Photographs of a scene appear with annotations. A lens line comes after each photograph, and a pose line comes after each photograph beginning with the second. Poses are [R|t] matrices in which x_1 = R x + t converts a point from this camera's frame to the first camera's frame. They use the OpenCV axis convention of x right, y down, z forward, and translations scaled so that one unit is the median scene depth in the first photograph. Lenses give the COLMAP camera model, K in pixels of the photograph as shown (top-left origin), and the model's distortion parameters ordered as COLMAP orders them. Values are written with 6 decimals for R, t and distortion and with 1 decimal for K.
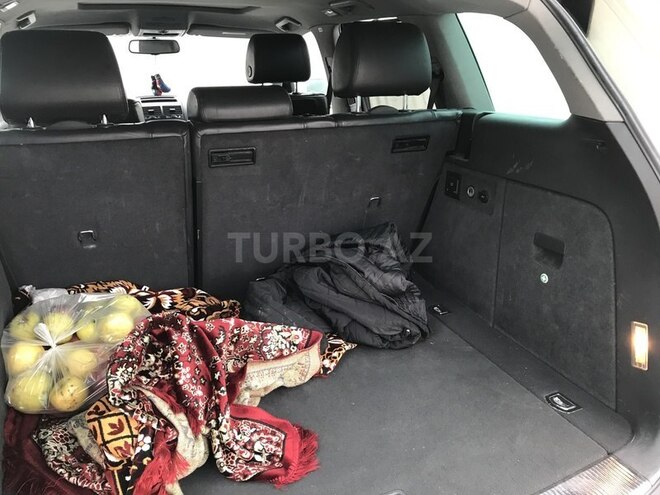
lens RADIAL K [[541.7, 0, 330.0], [0, 541.7, 247.5], [0, 0, 1]] dist [0.010930, -0.008022]
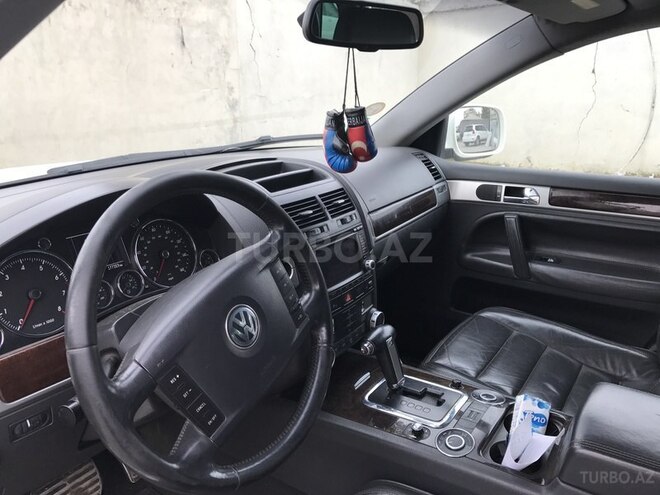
lens RADIAL K [[541.7, 0, 330.0], [0, 541.7, 247.5], [0, 0, 1]] dist [0.010930, -0.008022]
pose [[0.852072, -0.144004, 0.503226, -0.525554], [0.153828, 0.987848, 0.022219, -0.250007], [-0.500311, 0.058478, 0.863869, 0.737877]]
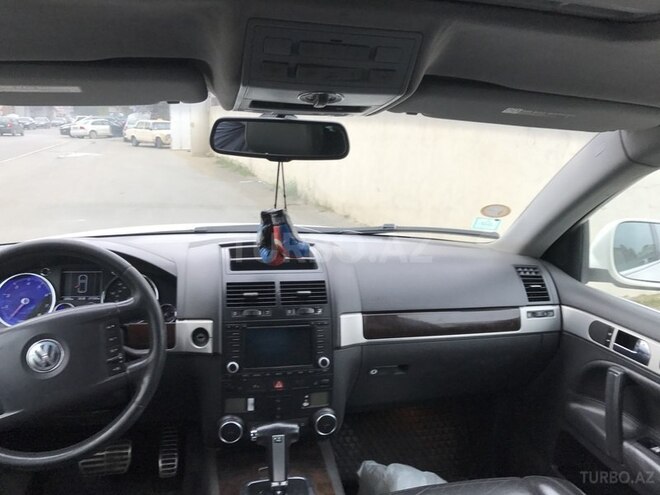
lens RADIAL K [[541.7, 0, 330.0], [0, 541.7, 247.5], [0, 0, 1]] dist [0.010930, -0.008022]
pose [[0.979824, 0.087802, -0.179542, -0.221208], [-0.110163, 0.986810, -0.118614, -0.260825], [0.166760, 0.136000, 0.976573, 0.666422]]
